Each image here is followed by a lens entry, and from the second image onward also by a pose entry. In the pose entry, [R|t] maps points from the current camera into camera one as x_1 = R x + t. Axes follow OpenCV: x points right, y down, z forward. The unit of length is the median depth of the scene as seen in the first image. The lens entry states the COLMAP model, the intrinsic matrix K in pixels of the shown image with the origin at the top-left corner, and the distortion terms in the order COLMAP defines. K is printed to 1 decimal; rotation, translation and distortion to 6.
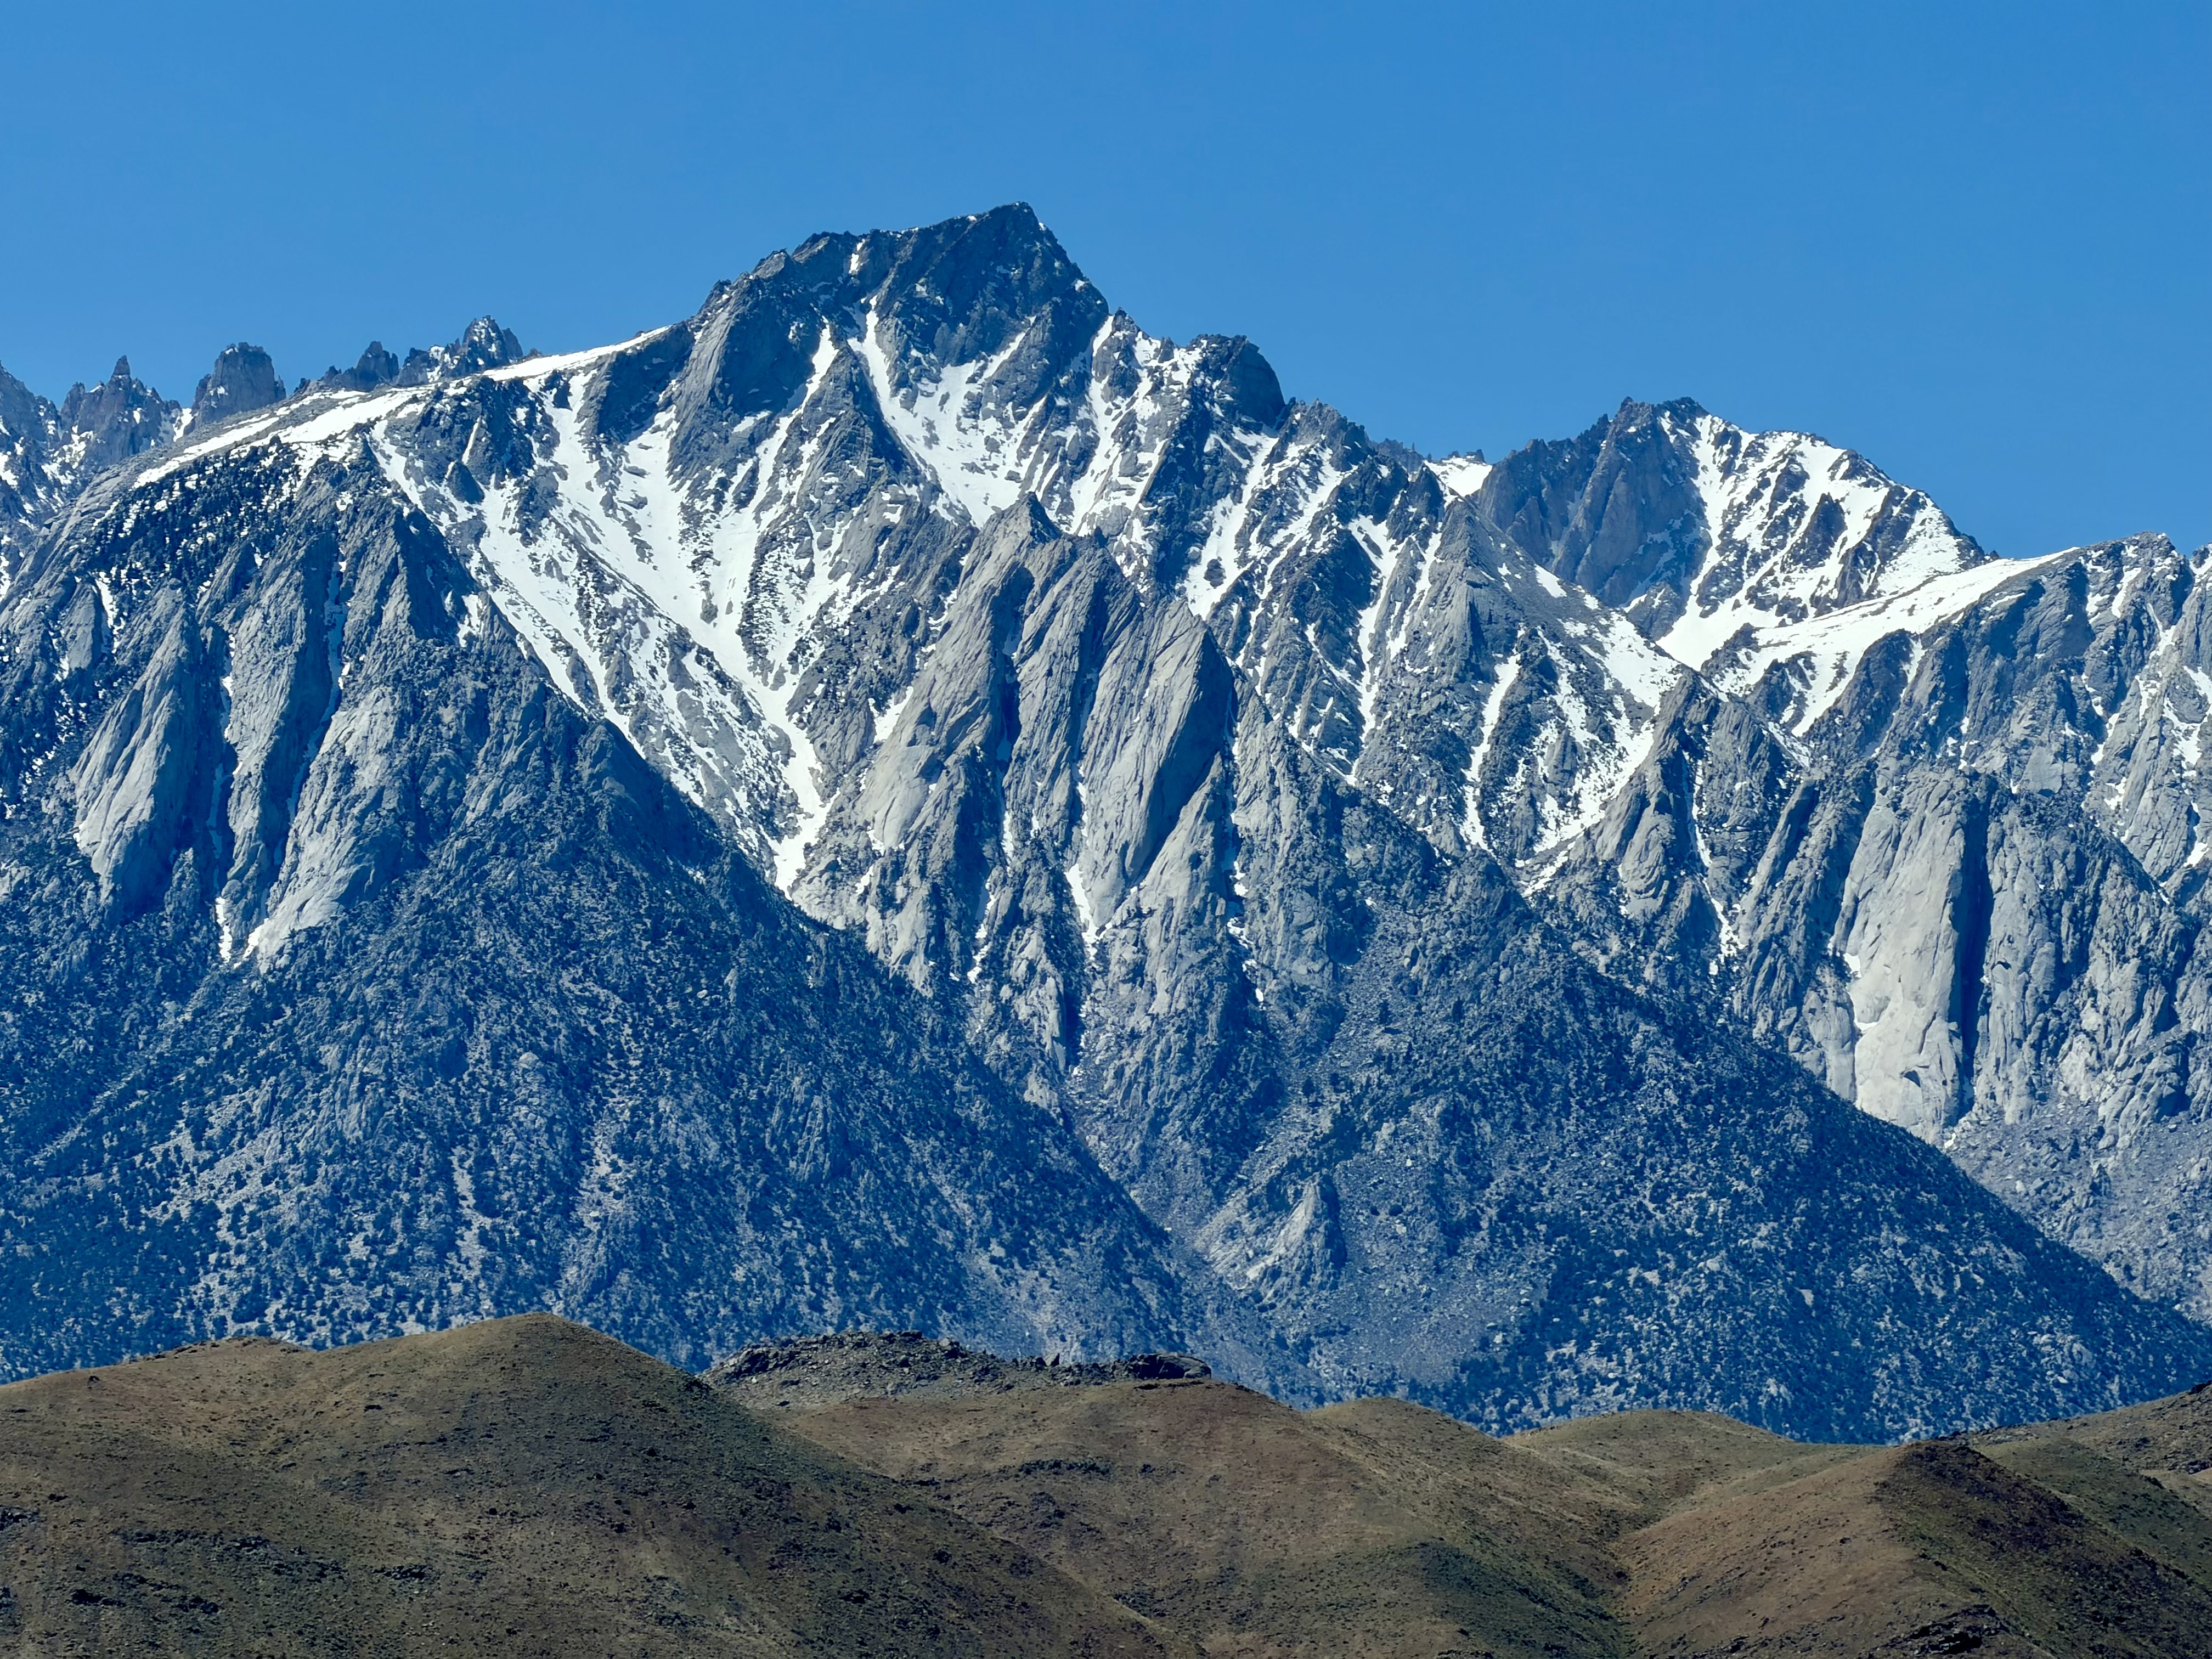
lens RADIAL K [[13317.9, 0, 1105.9], [0, 13317.9, 830.4], [0, 0, 1]] dist [0.265577, 0.000000]
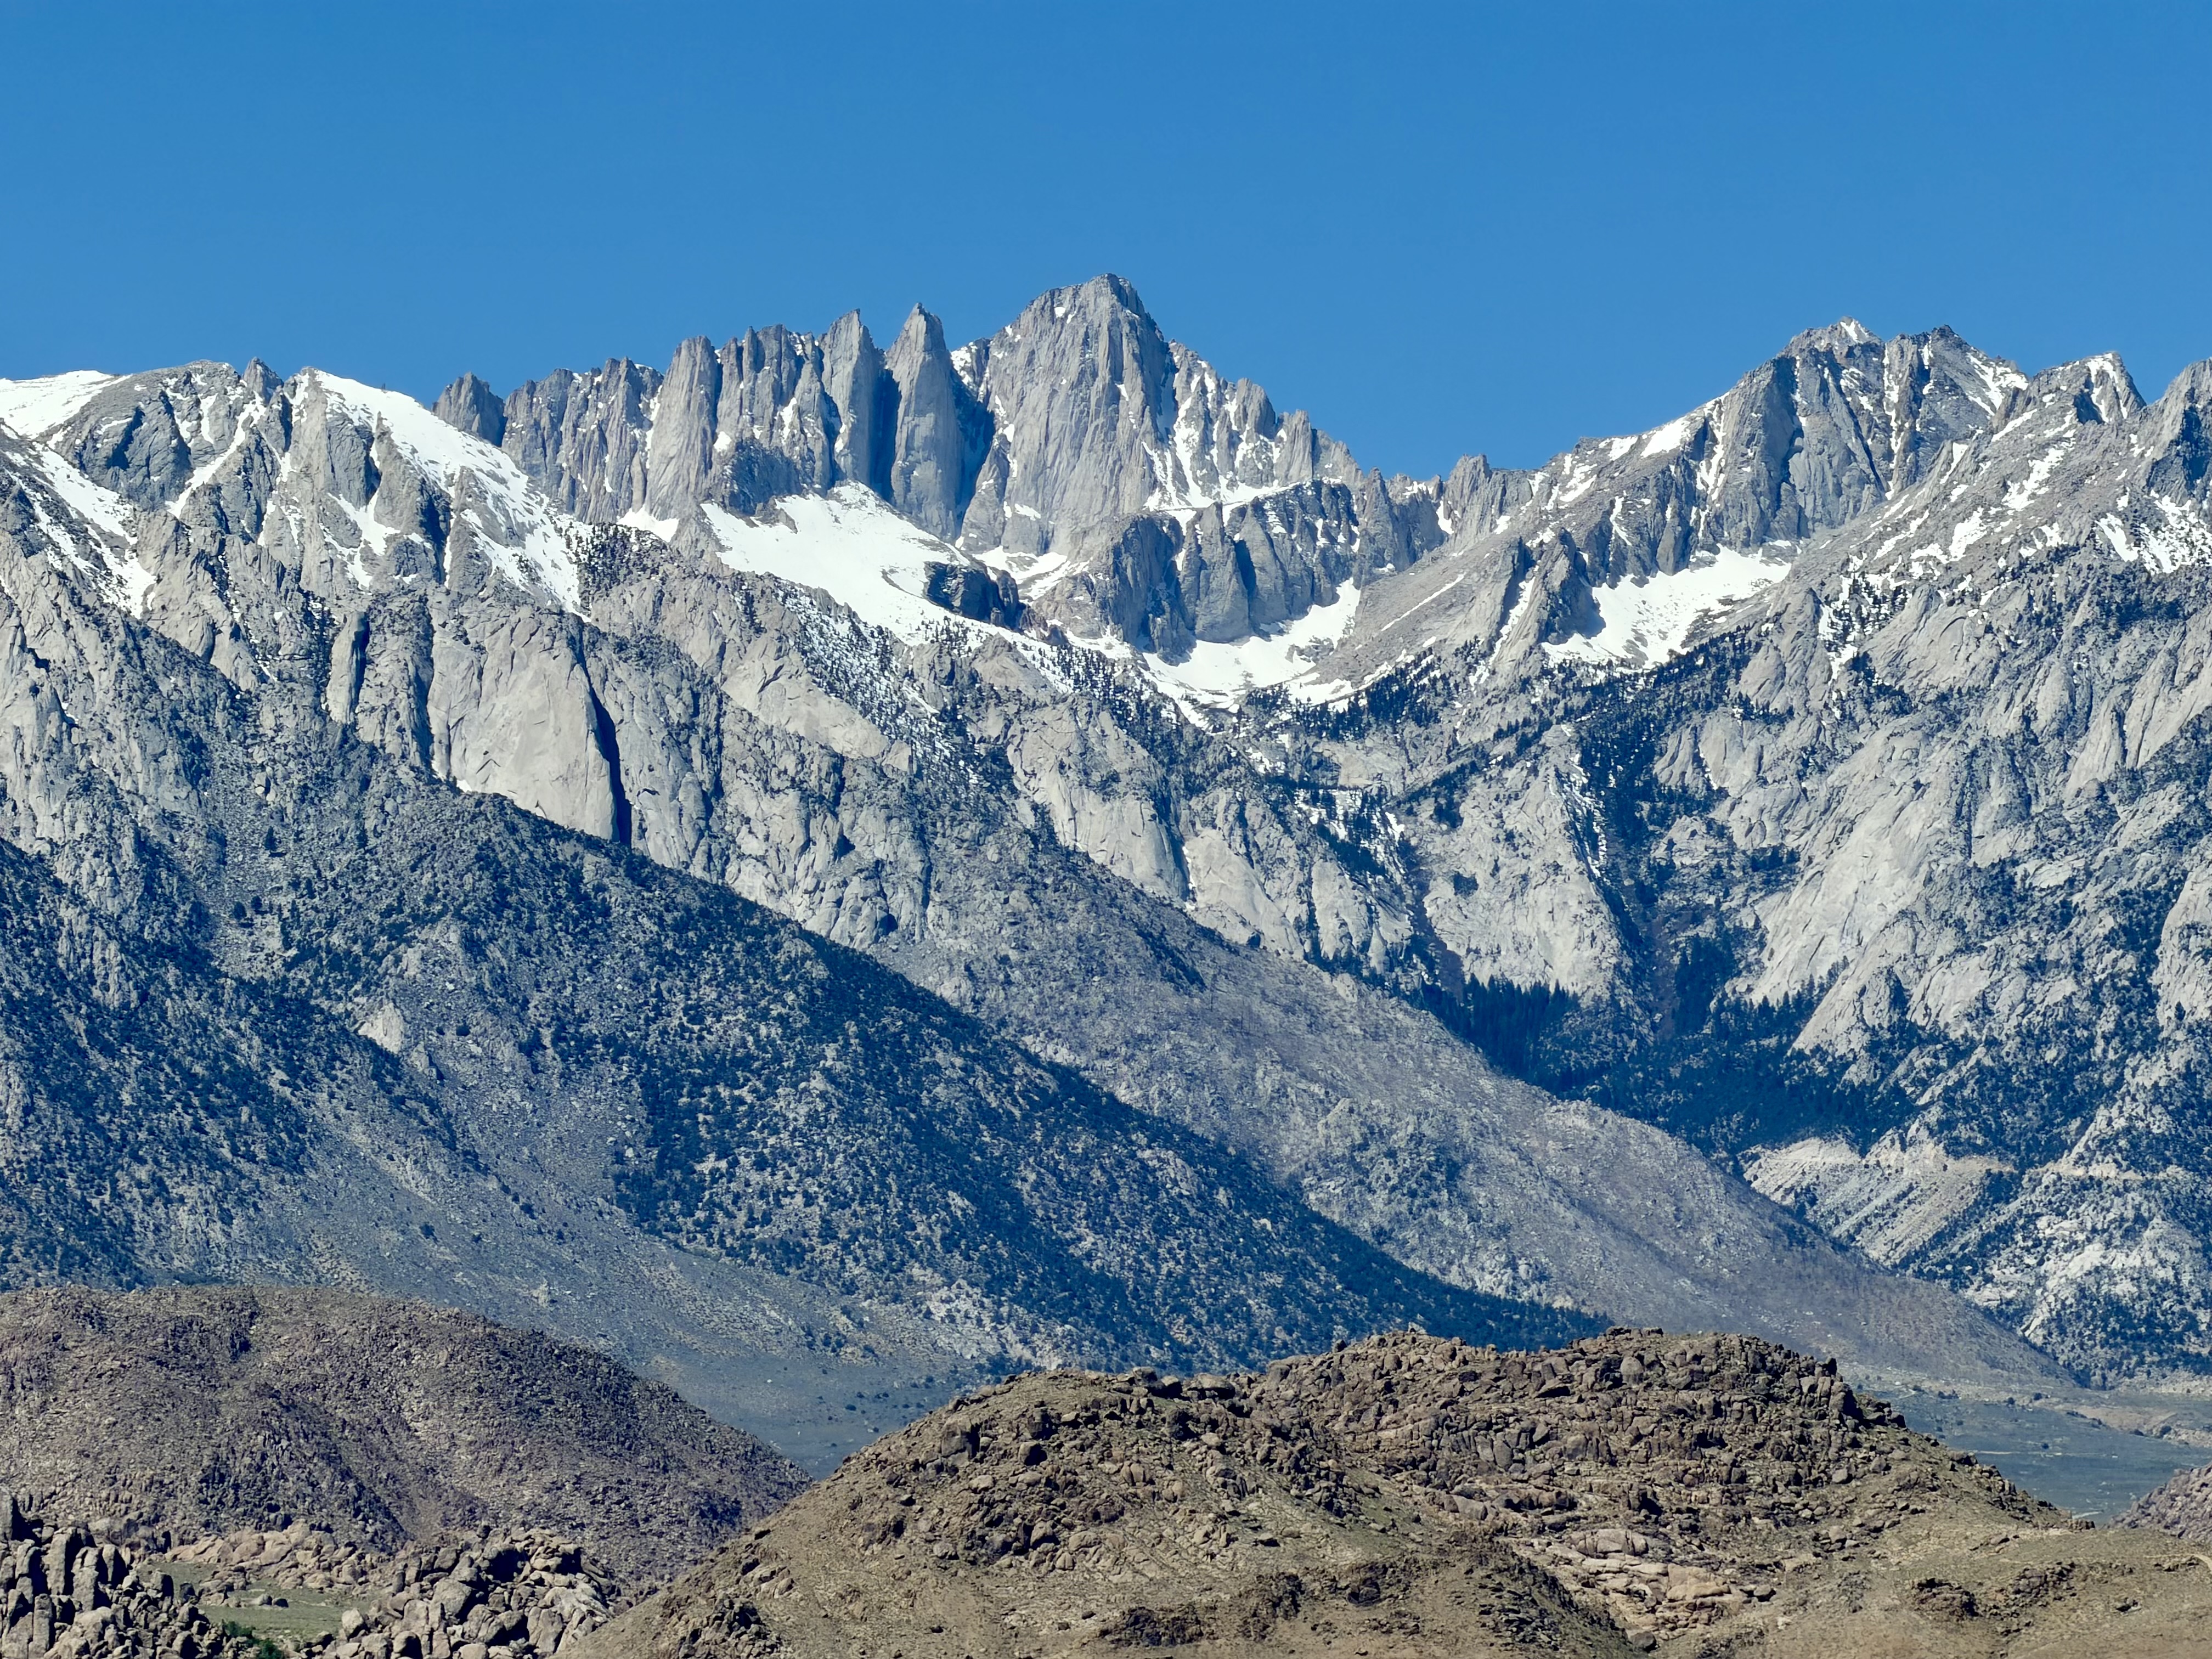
lens RADIAL K [[13317.9, 0, 1105.7], [0, 13317.9, 829.0], [0, 0, 1]] dist [0.265577, 0.000000]
pose [[0.919455, 0.008890, 0.393094, -0.321047], [-0.018400, 0.999622, 0.020430, -0.009626], [-0.392764, -0.026018, 0.919271, -0.004670]]
